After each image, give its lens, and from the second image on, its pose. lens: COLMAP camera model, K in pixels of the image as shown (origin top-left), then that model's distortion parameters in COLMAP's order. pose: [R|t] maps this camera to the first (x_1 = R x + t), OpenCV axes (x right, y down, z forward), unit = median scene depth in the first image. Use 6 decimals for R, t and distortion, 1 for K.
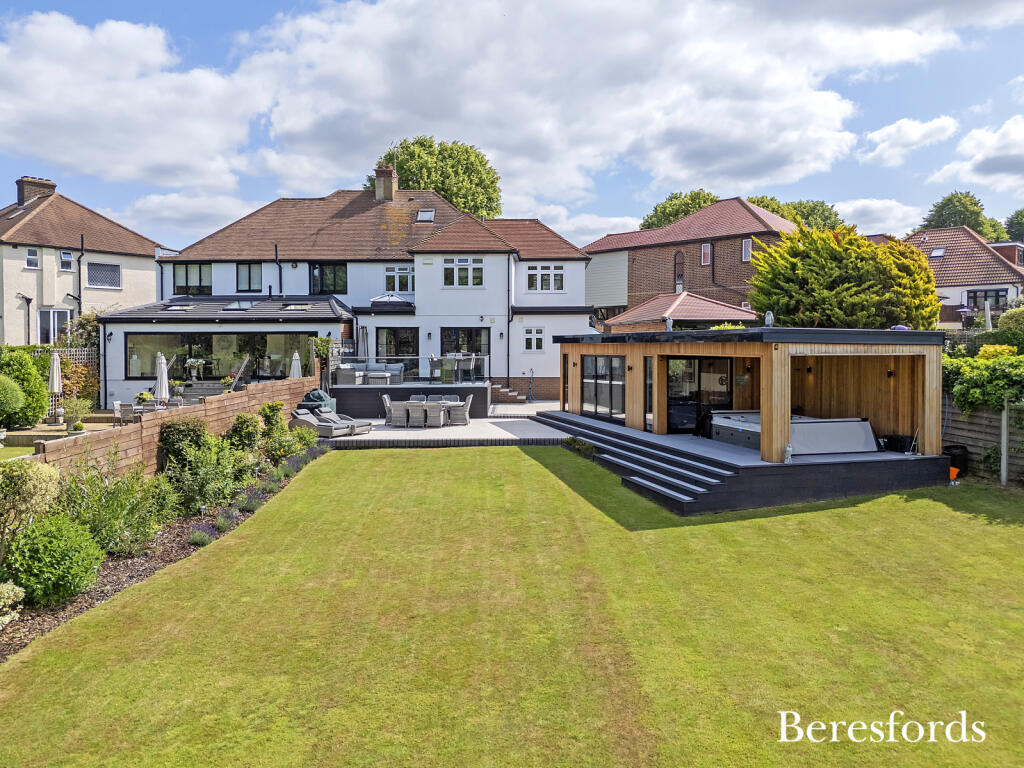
lens RADIAL K [[851.3, 0, 513.1], [0, 851.3, 340.5], [0, 0, 1]] dist [0.087209, -0.001505]
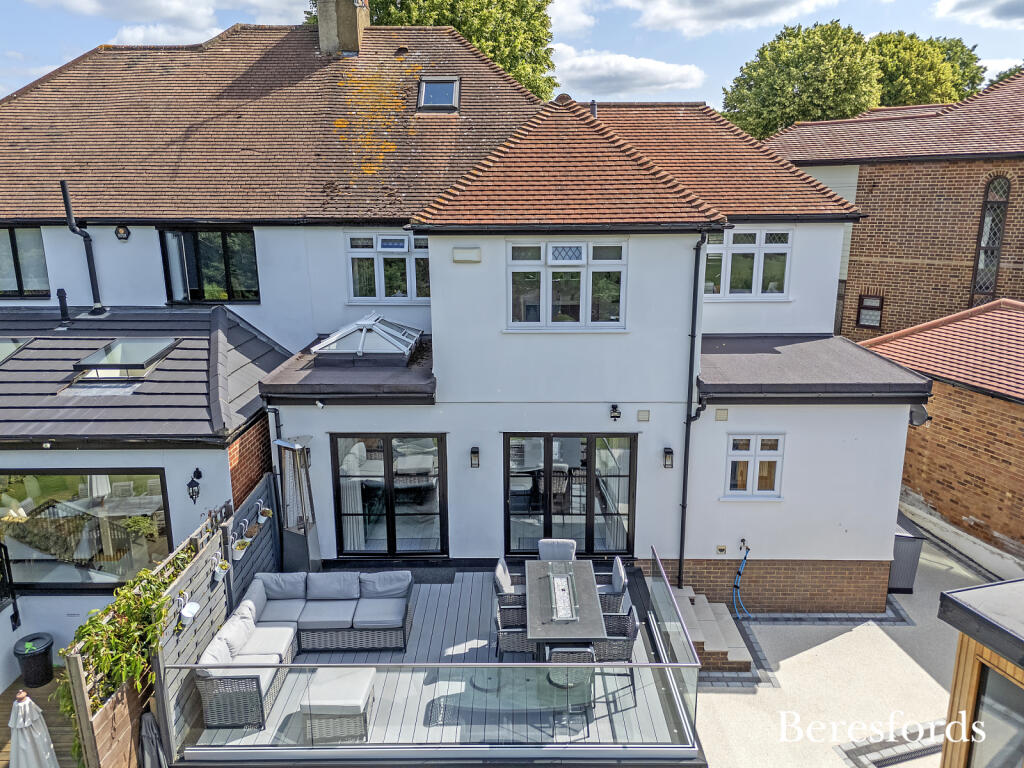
lens RADIAL K [[793.0, 0, 512.0], [0, 793.0, 384.0], [0, 0, 1]] dist [0.074605, -0.075254]
pose [[0.999539, -0.010099, 0.028623, -0.090512], [0.002505, 0.967254, 0.253800, -0.123615], [-0.030249, -0.253611, 0.966833, 0.661587]]
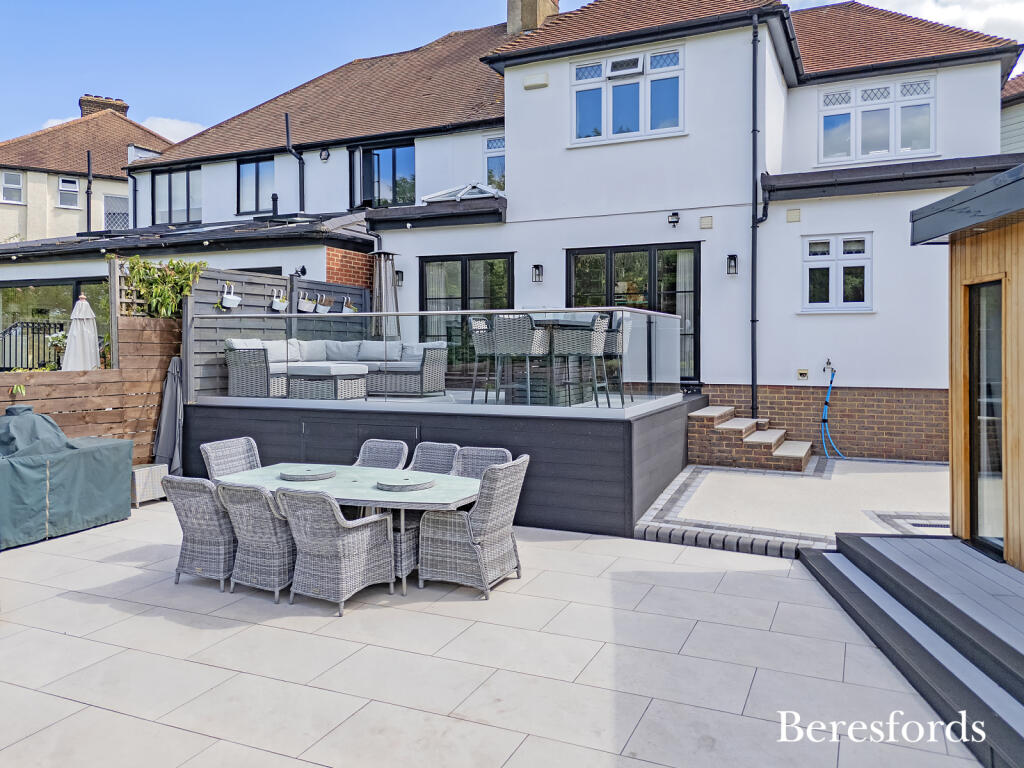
lens RADIAL K [[808.9, 0, 488.6], [0, 808.9, 328.0], [0, 0, 1]] dist [0.049513, -0.003224]
pose [[0.918770, -0.006985, -0.394730, 0.024973], [-0.002349, 0.999729, -0.023158, 0.027974], [0.394785, 0.022204, 0.918505, 0.647580]]
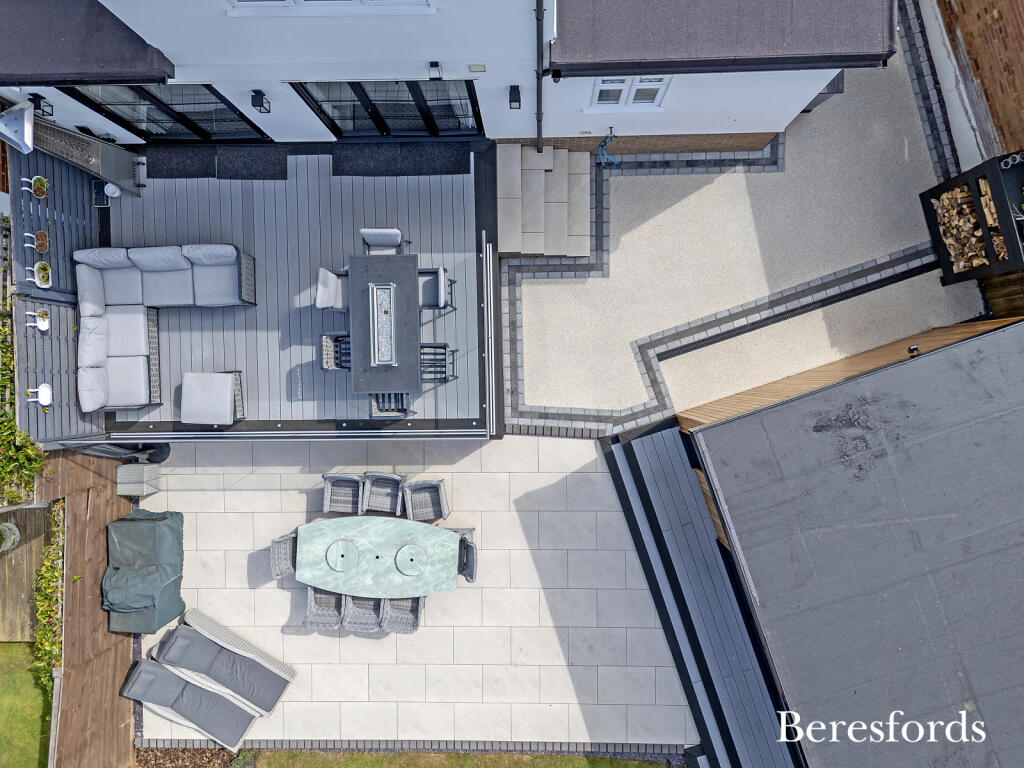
lens RADIAL K [[793.0, 0, 512.0], [0, 793.0, 384.0], [0, 0, 1]] dist [0.074605, -0.075254]
pose [[0.998271, -0.042533, -0.040581, -0.007804], [0.037919, -0.061631, 0.997378, -0.271581], [-0.044922, -0.997192, -0.059912, 0.906510]]
